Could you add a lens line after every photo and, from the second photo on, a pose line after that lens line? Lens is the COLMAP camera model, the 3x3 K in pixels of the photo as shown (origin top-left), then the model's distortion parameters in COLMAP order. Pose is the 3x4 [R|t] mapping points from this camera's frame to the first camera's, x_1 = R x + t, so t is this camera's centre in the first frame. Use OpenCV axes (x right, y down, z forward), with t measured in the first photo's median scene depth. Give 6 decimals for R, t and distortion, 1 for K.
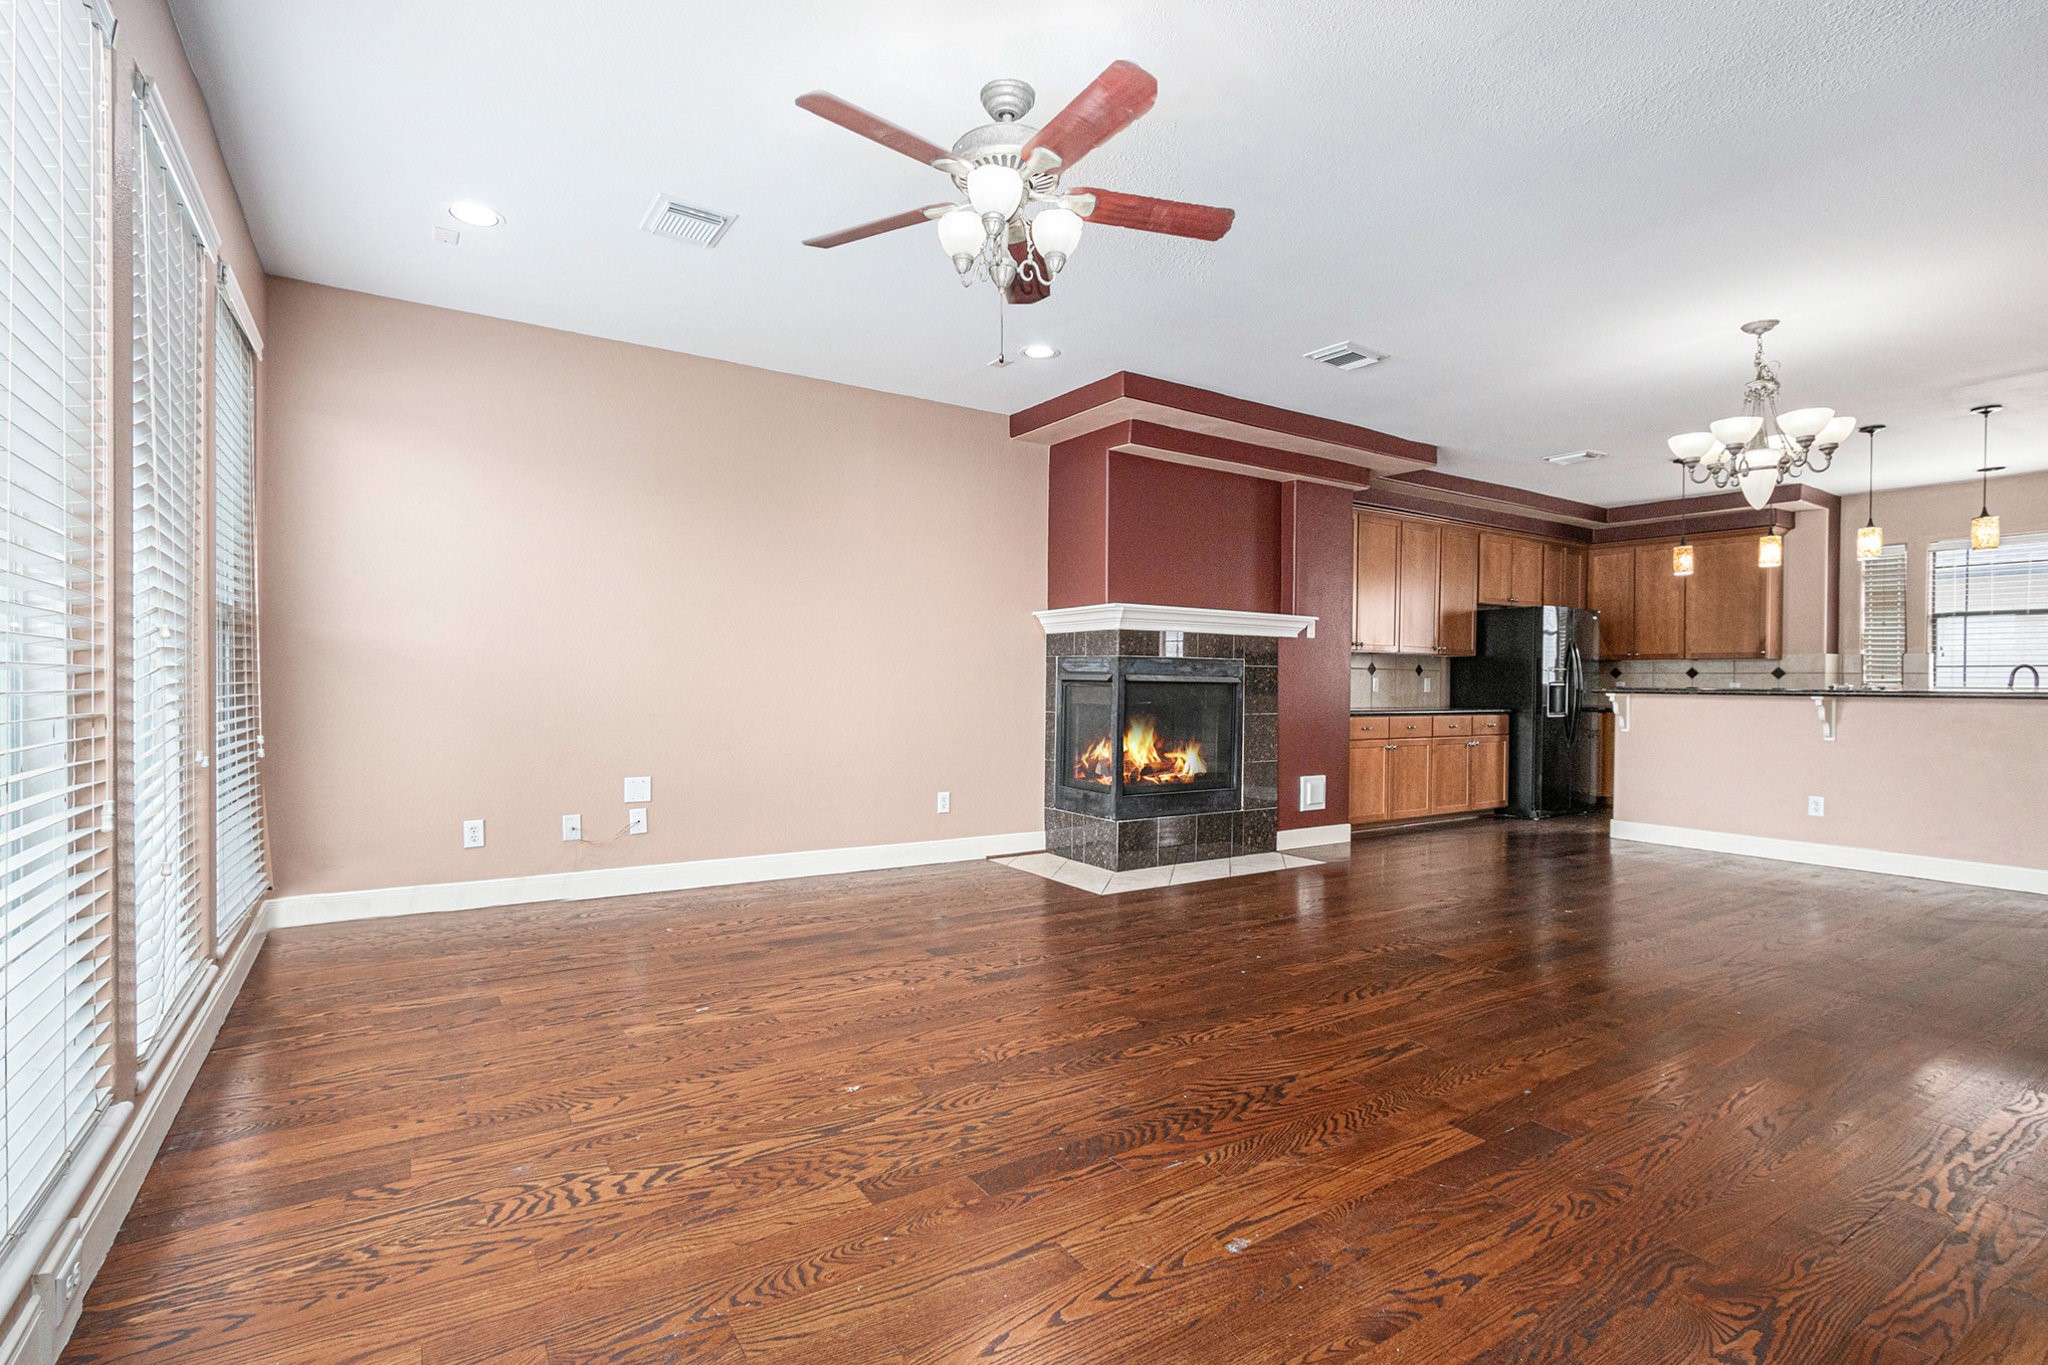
lens RADIAL K [[962.4, 0, 993.2], [0, 962.4, 688.0], [0, 0, 1]] dist [-0.004938, 0.000292]
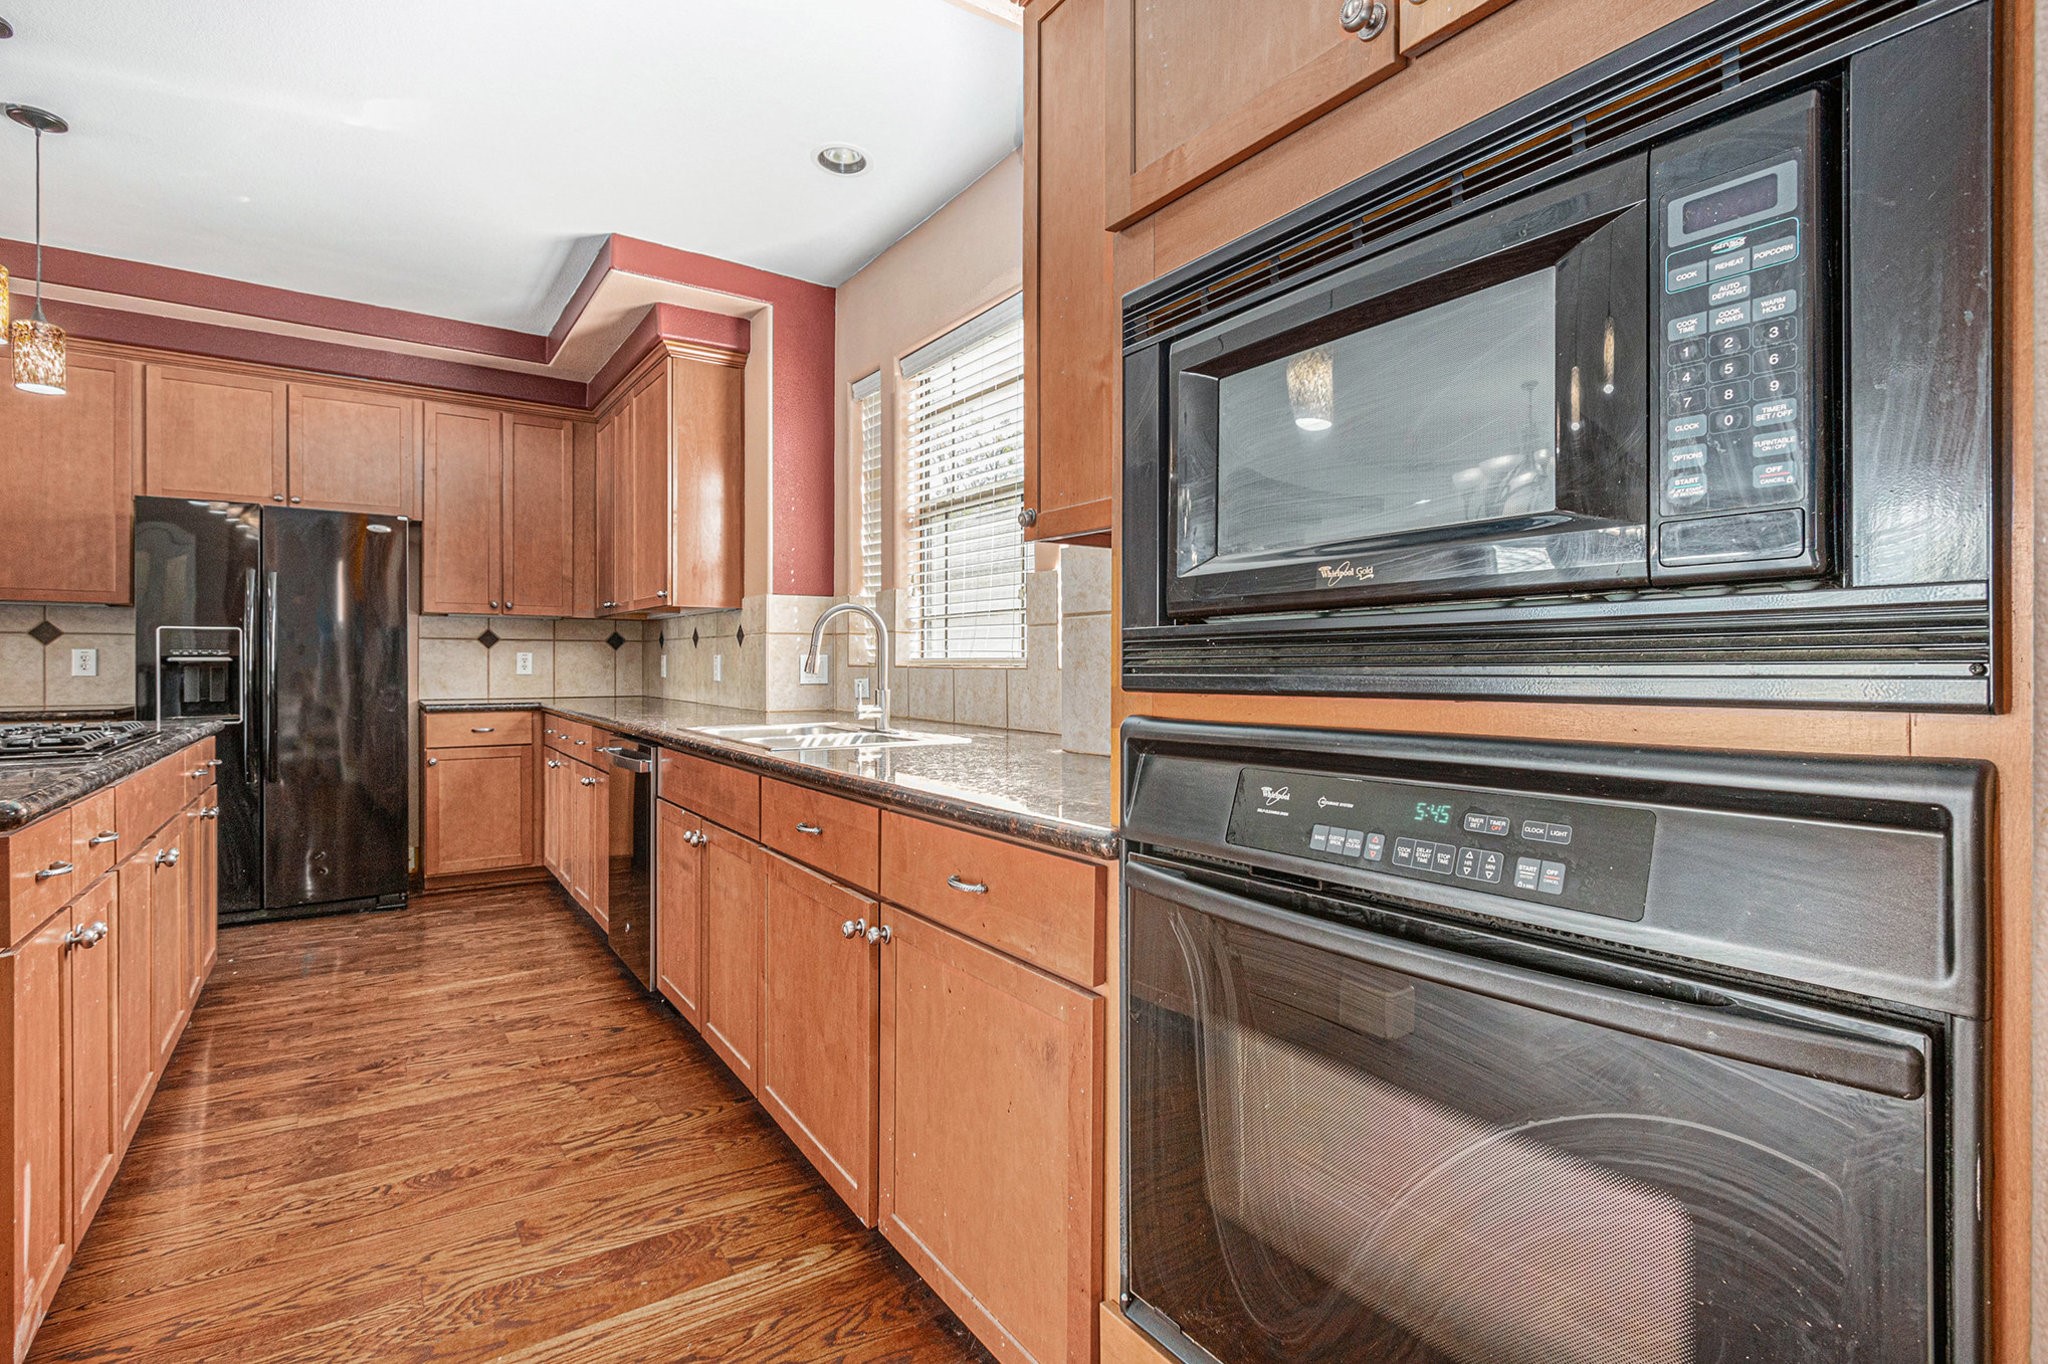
lens RADIAL K [[947.1, 0, 1020.3], [0, 947.1, 667.4], [0, 0, 1]] dist [-0.020086, 0.009612]
pose [[0.999110, -0.003999, 0.041988, 2.273038], [0.004266, 0.999971, -0.006263, 0.012313], [-0.041962, 0.006436, 0.999098, 1.169368]]
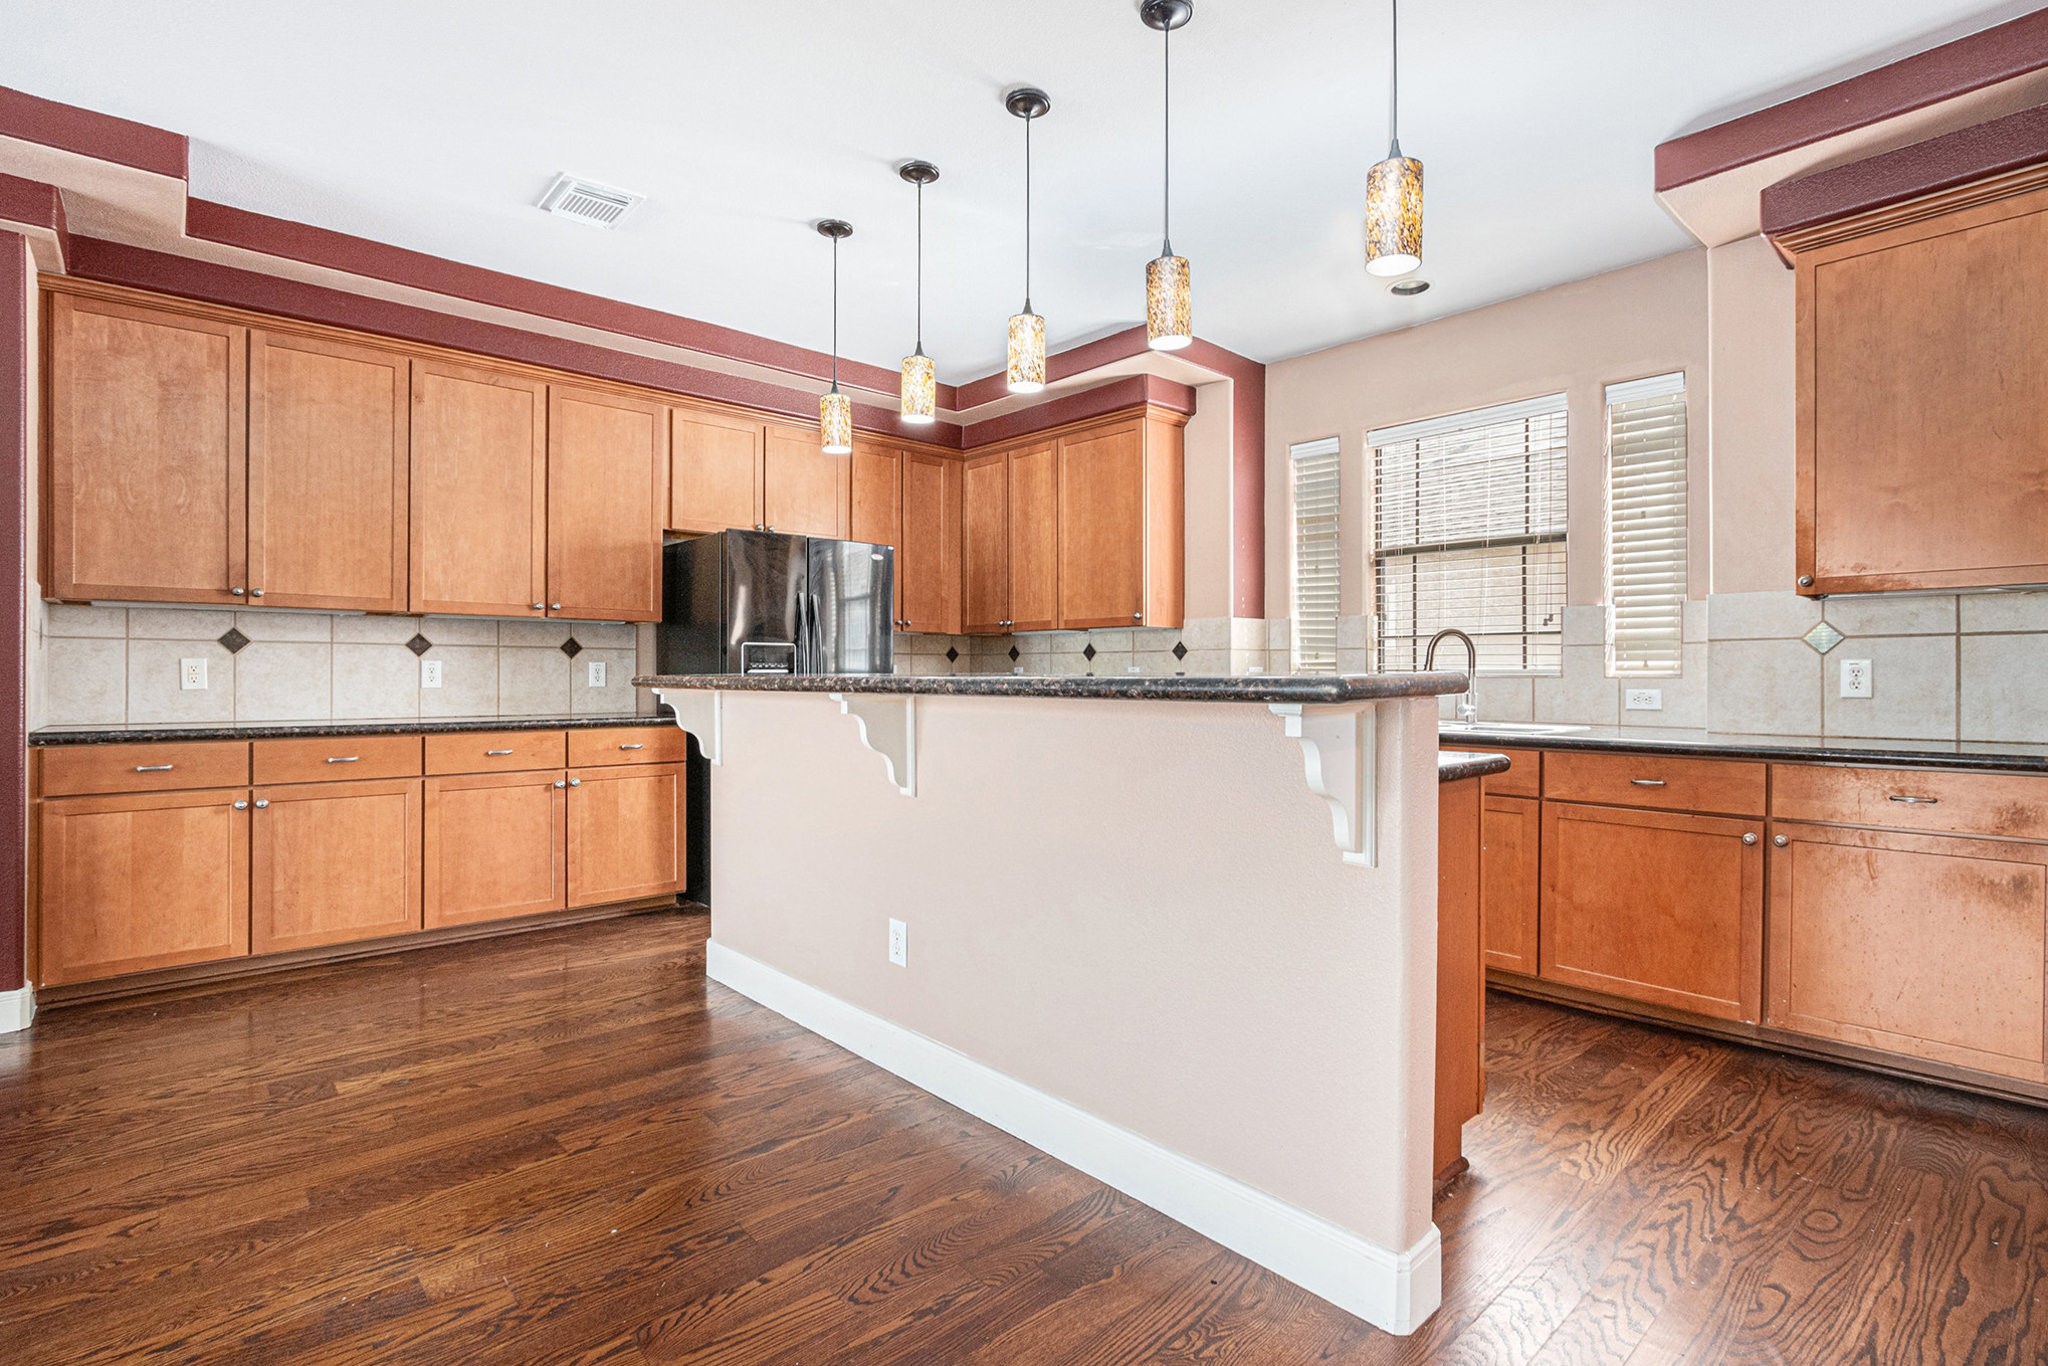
lens RADIAL K [[967.5, 0, 1024.0], [0, 967.5, 683.0], [0, 0, 1]] dist [-0.002214, -0.000252]
pose [[0.987035, -0.008672, 0.160273, 1.486322], [0.008145, 0.999959, 0.003949, 0.004705], [-0.160301, -0.002592, 0.987065, 0.967025]]
